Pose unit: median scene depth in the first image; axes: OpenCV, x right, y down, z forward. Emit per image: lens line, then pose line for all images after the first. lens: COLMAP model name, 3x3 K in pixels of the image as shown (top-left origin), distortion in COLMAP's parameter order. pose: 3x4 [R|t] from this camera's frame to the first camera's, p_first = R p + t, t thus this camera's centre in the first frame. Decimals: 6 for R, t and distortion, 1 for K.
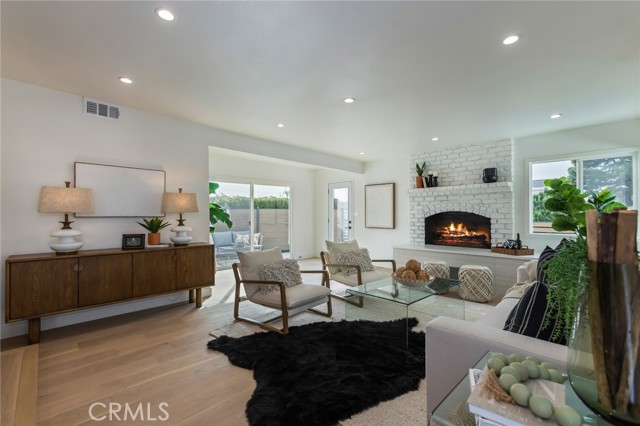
lens RADIAL K [[286.1, 0, 321.5], [0, 286.1, 211.1], [0, 0, 1]] dist [-0.009063, 0.009546]
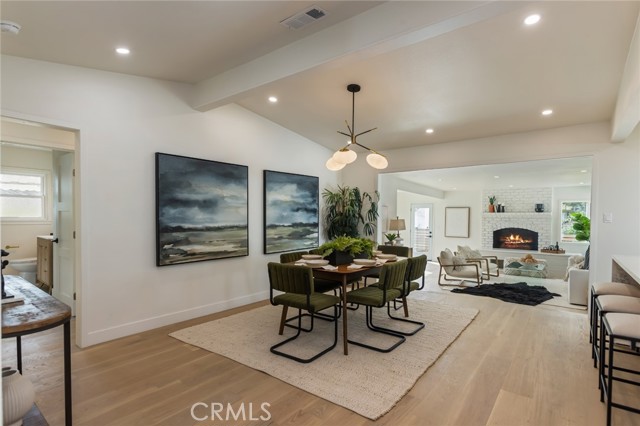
lens RADIAL K [[323.0, 0, 323.9], [0, 323.0, 216.6], [0, 0, 1]] dist [0.000614, 0.000461]
pose [[0.990219, 0.013011, 0.138912, -0.893171], [-0.014506, 0.999847, 0.009753, -0.067170], [-0.138764, -0.011673, 0.990257, -0.695719]]
